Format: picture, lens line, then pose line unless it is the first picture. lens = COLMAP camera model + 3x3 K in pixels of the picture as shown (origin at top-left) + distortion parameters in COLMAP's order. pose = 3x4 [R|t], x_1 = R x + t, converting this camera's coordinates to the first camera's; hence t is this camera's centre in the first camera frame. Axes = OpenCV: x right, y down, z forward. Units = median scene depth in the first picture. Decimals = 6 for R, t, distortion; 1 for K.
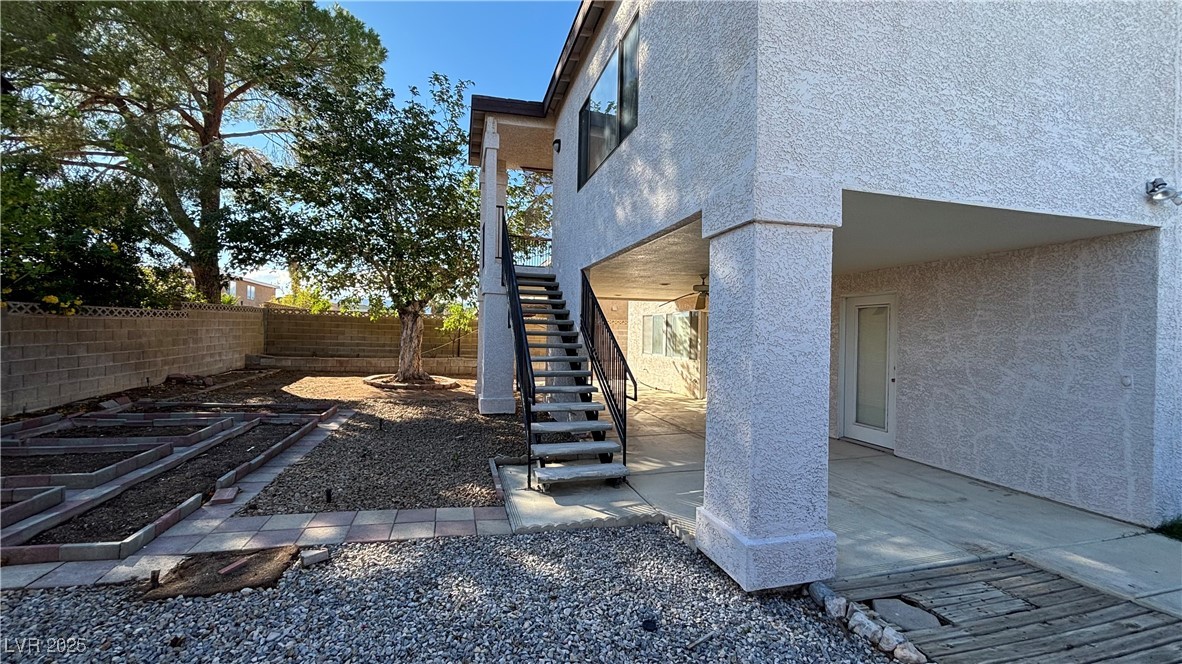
lens RADIAL K [[477.2, 0, 590.2], [0, 477.2, 332.1], [0, 0, 1]] dist [0.002637, 0.000614]
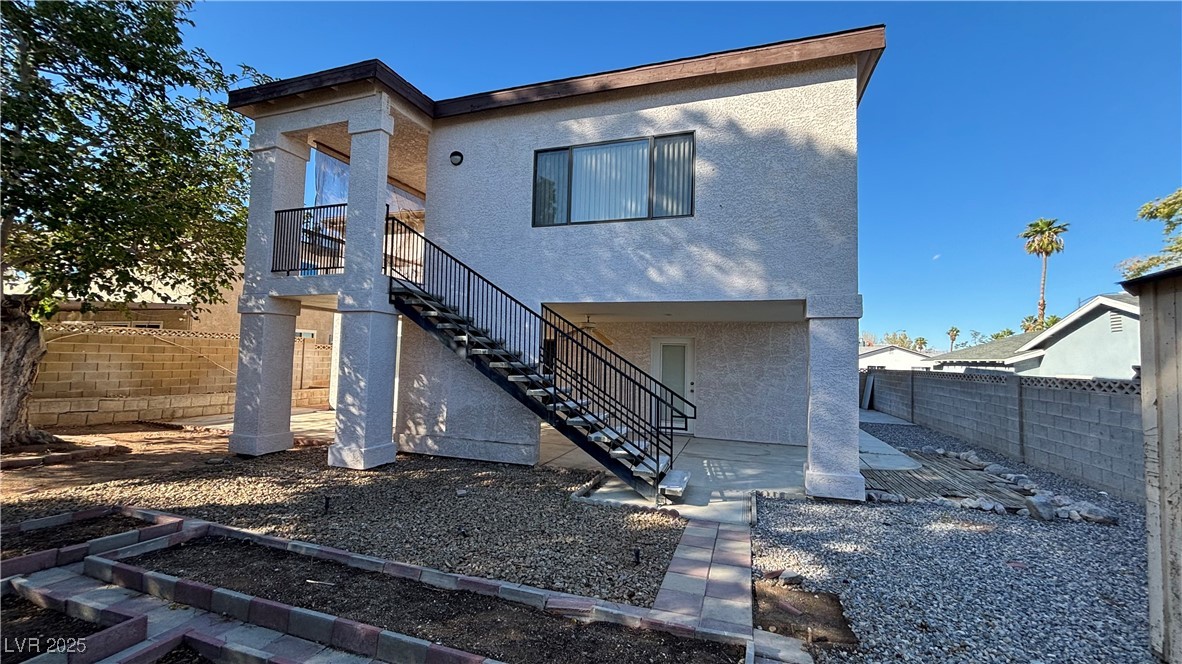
lens RADIAL K [[472.0, 0, 595.6], [0, 472.0, 327.7], [0, 0, 1]] dist [0.022907, -0.012487]
pose [[0.564940, 0.048068, 0.823731, -1.285241], [-0.016165, 0.998755, -0.047195, -0.049443], [-0.824974, 0.013347, 0.565014, 0.513286]]
